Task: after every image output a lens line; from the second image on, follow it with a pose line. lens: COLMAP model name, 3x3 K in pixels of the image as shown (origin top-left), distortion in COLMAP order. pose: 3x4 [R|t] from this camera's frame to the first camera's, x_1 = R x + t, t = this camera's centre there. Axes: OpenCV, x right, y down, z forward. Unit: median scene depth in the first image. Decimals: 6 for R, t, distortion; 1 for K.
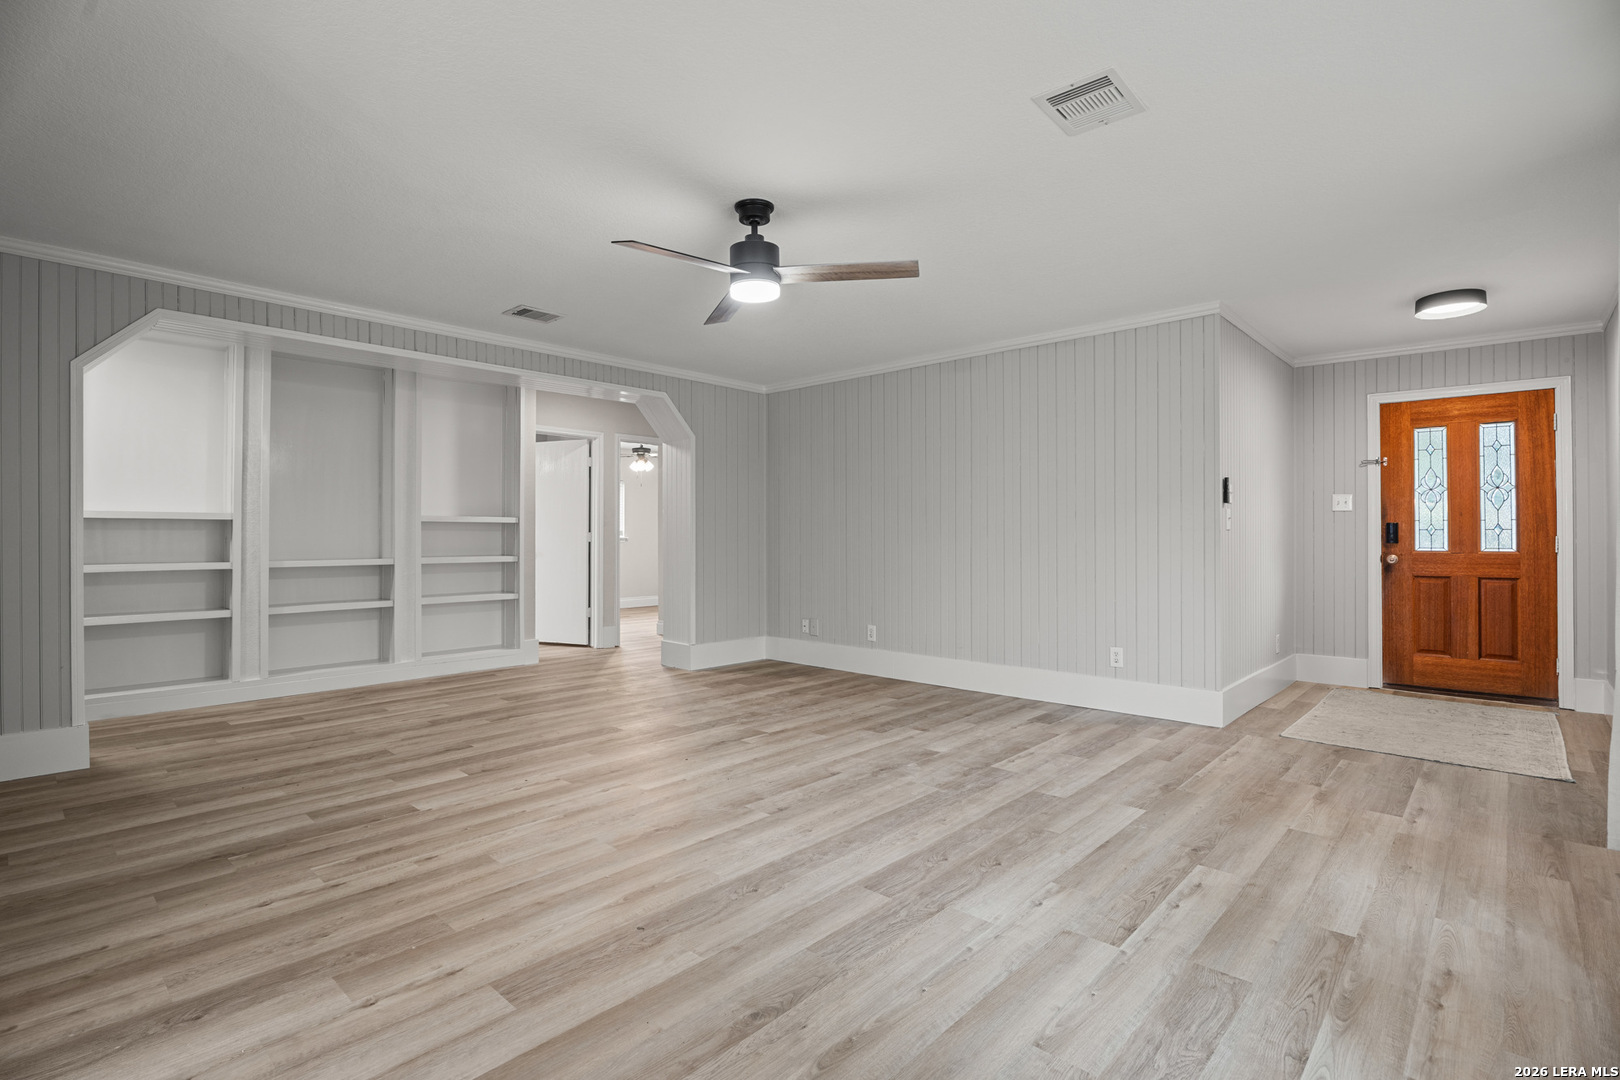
lens RADIAL K [[770.6, 0, 818.2], [0, 770.6, 530.7], [0, 0, 1]] dist [-0.010980, 0.002107]
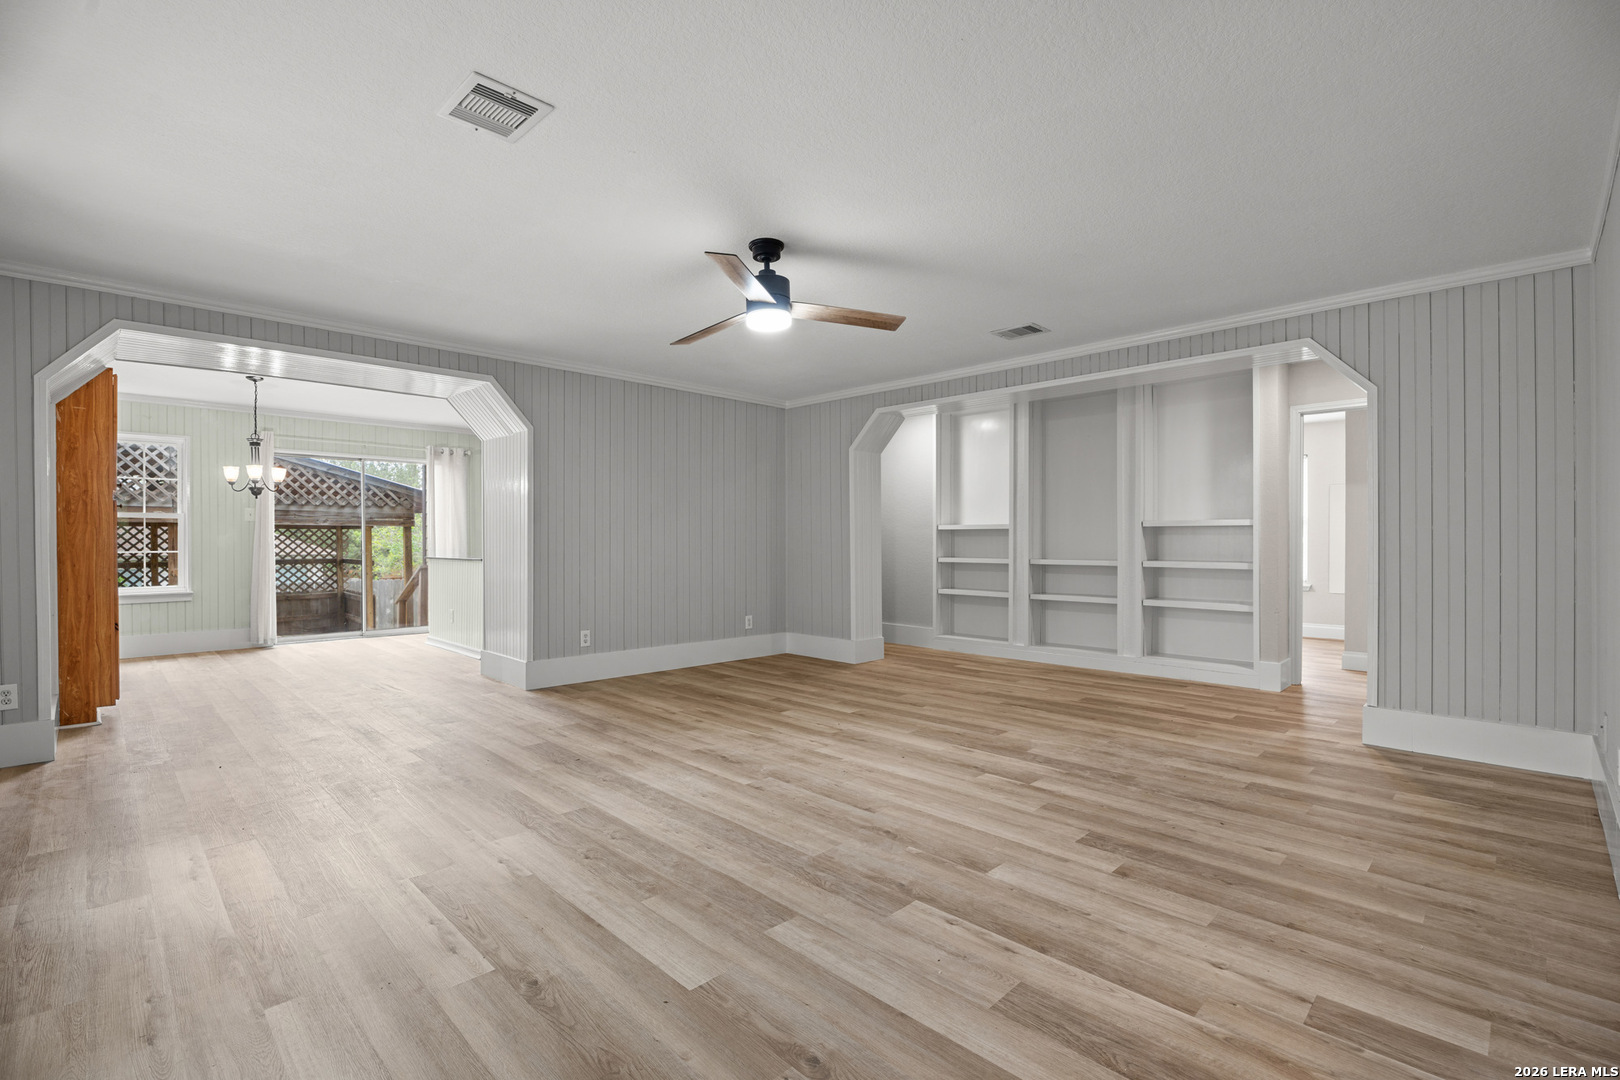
lens RADIAL K [[760.5, 0, 810.1], [0, 760.5, 538.7], [0, 0, 1]] dist [-0.011267, 0.000429]
pose [[-0.072079, -0.002498, -0.997396, 0.998336], [0.008916, 0.999955, -0.003149, 0.007918], [0.997359, -0.009120, -0.072054, 1.114930]]
